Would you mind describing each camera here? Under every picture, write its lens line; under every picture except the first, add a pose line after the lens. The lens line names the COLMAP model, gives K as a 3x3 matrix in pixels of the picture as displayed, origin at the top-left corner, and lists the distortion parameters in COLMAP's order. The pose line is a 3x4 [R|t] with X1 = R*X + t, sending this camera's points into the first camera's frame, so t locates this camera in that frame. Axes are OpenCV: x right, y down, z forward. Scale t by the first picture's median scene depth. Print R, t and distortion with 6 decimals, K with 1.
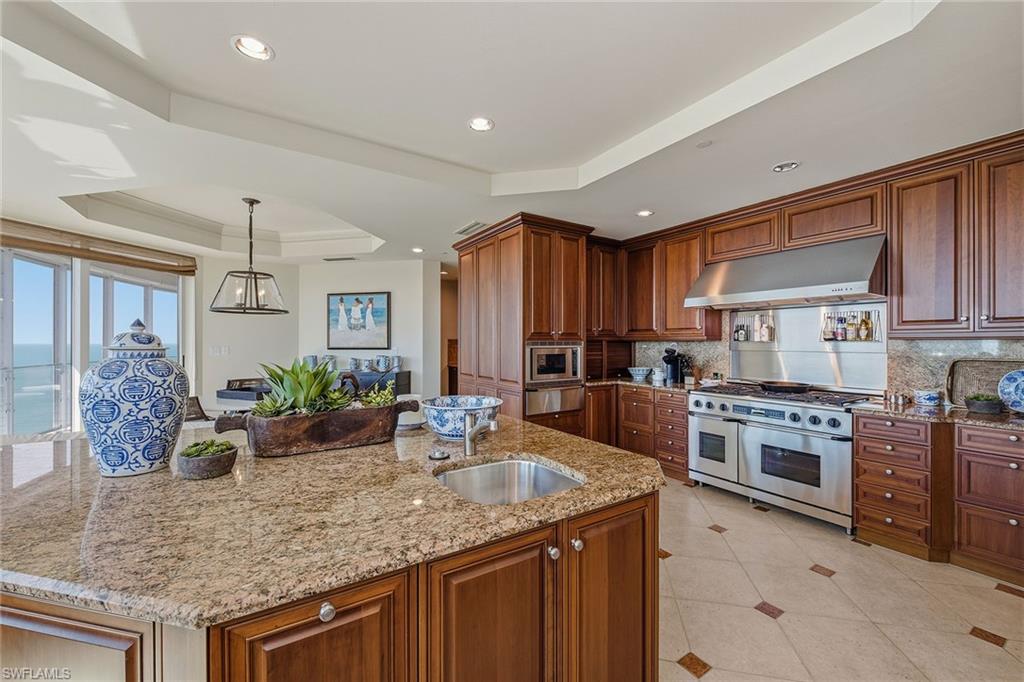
lens RADIAL K [[403.0, 0, 513.7], [0, 403.0, 344.6], [0, 0, 1]] dist [-0.000160, -0.000029]
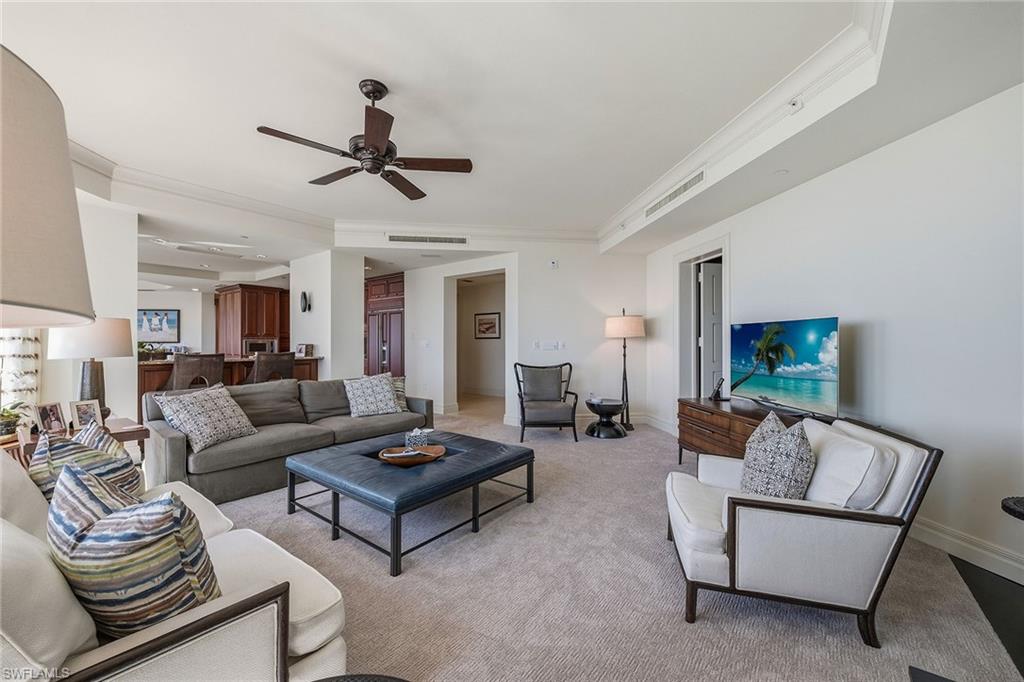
lens RADIAL K [[403.0, 0, 510.6], [0, 403.0, 345.5], [0, 0, 1]] dist [-0.000160, -0.000029]
pose [[0.940074, 0.001043, 0.340970, 0.442009], [0.001226, 0.999979, -0.006439, 0.036192], [-0.340970, 0.006471, 0.940052, -1.117990]]
